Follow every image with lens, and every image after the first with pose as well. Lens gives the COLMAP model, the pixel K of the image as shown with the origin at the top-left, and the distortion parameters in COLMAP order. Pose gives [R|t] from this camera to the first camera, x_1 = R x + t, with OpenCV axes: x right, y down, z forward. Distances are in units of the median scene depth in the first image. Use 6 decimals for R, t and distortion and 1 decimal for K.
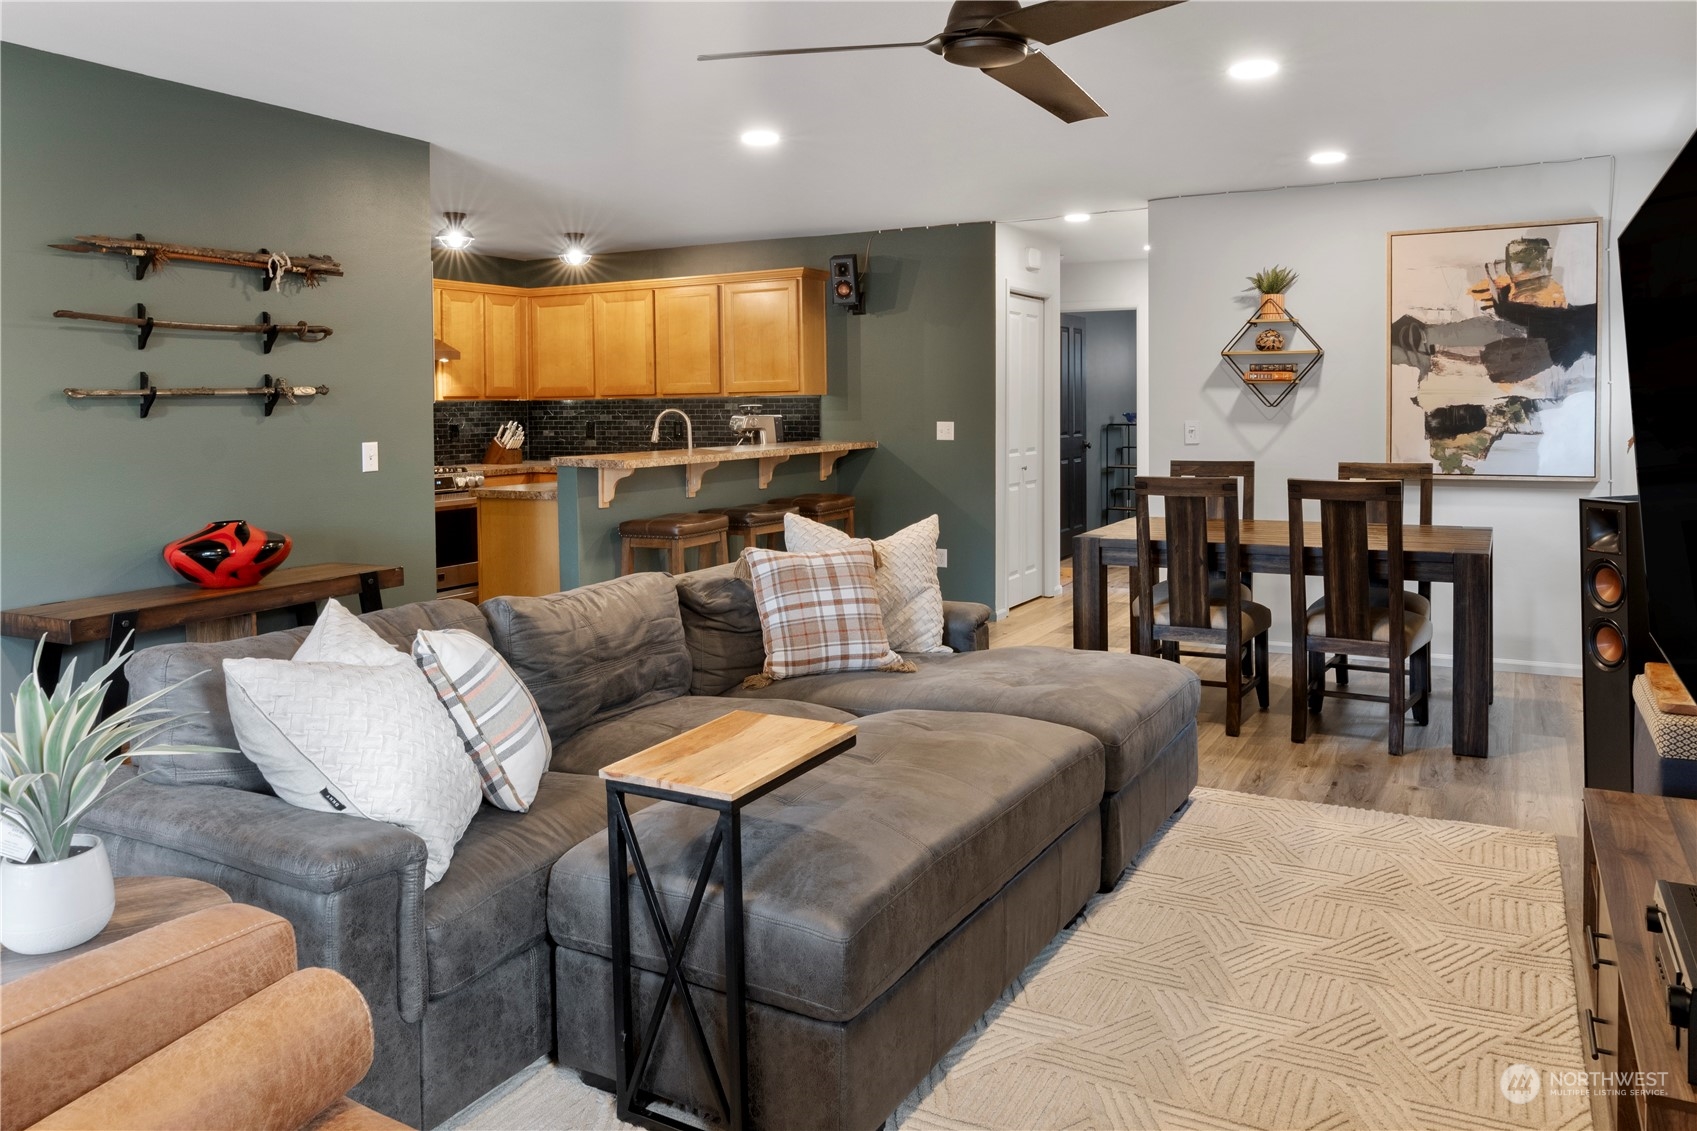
lens RADIAL K [[1208.8, 0, 844.0], [0, 1208.8, 423.8], [0, 0, 1]] dist [-0.011173, 0.009900]
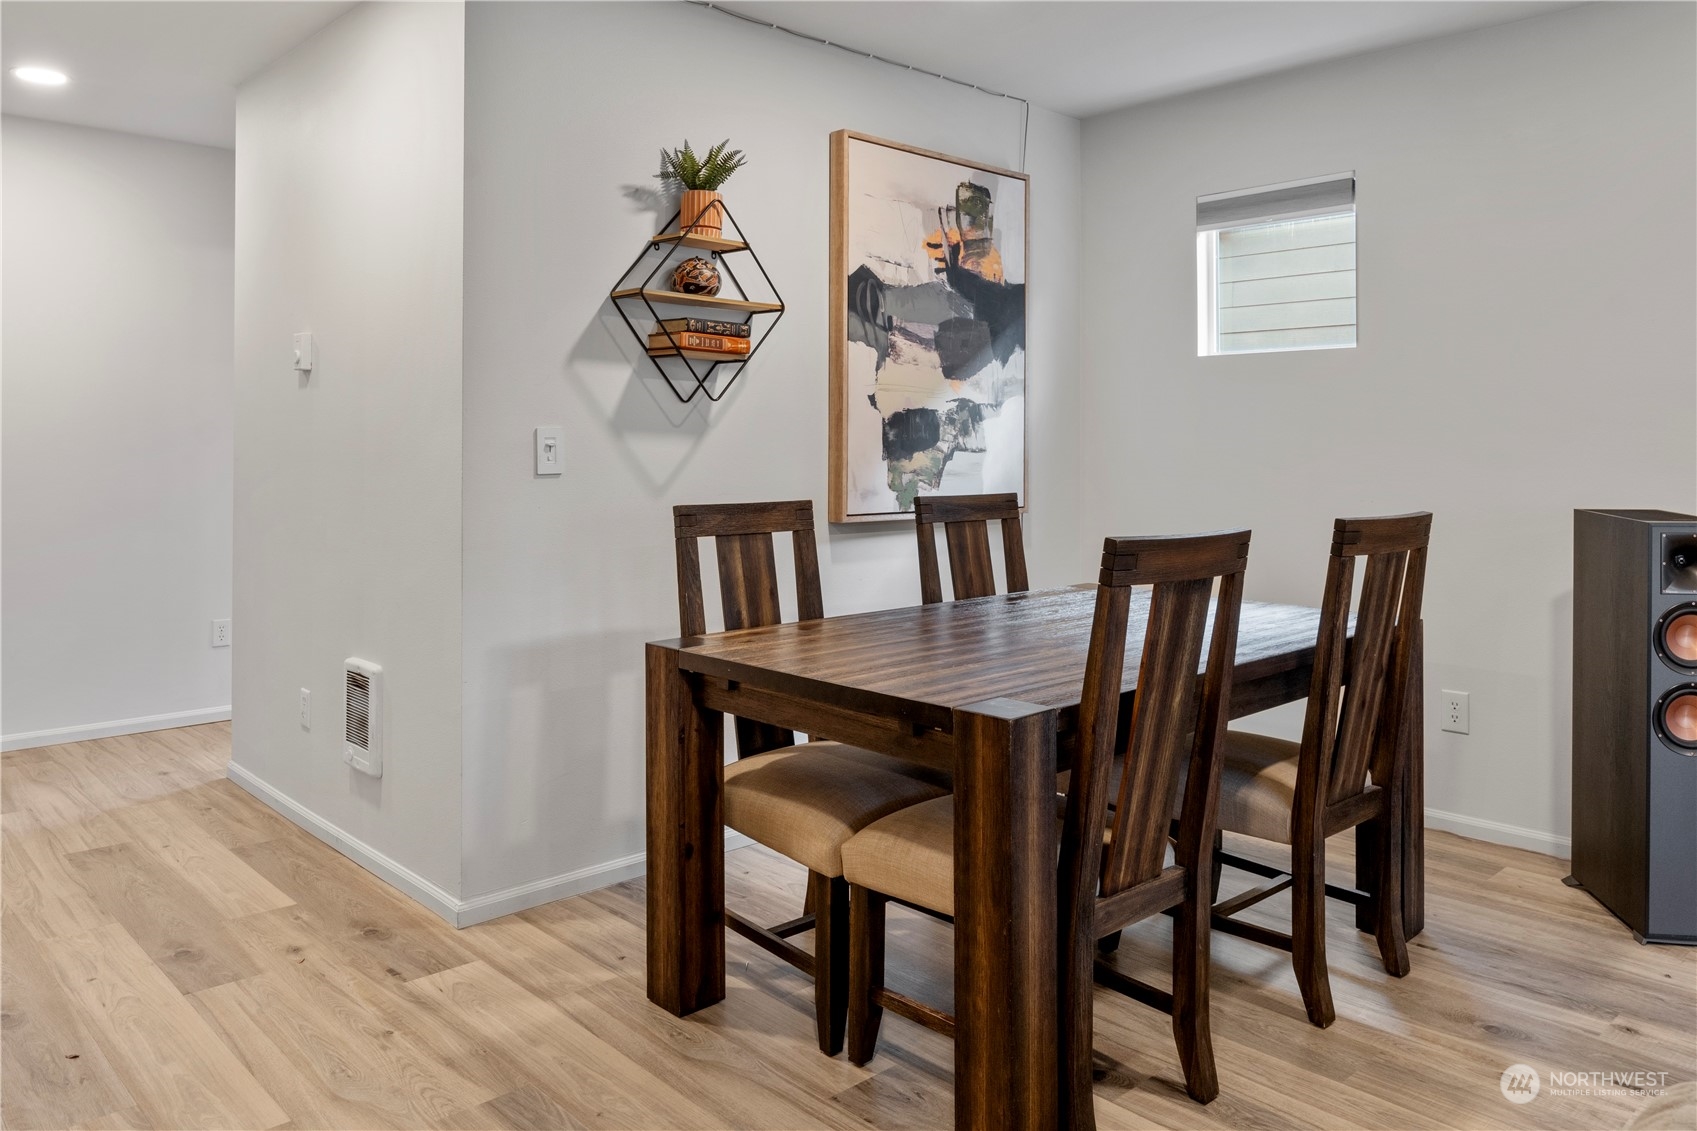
lens RADIAL K [[1208.8, 0, 851.6], [0, 1208.8, 446.2], [0, 0, 1]] dist [-0.011173, 0.009900]
pose [[0.308575, 0.014245, 0.951093, -0.146604], [0.009732, 0.999788, -0.018132, 0.017431], [-0.951150, 0.014851, 0.308371, 0.834135]]
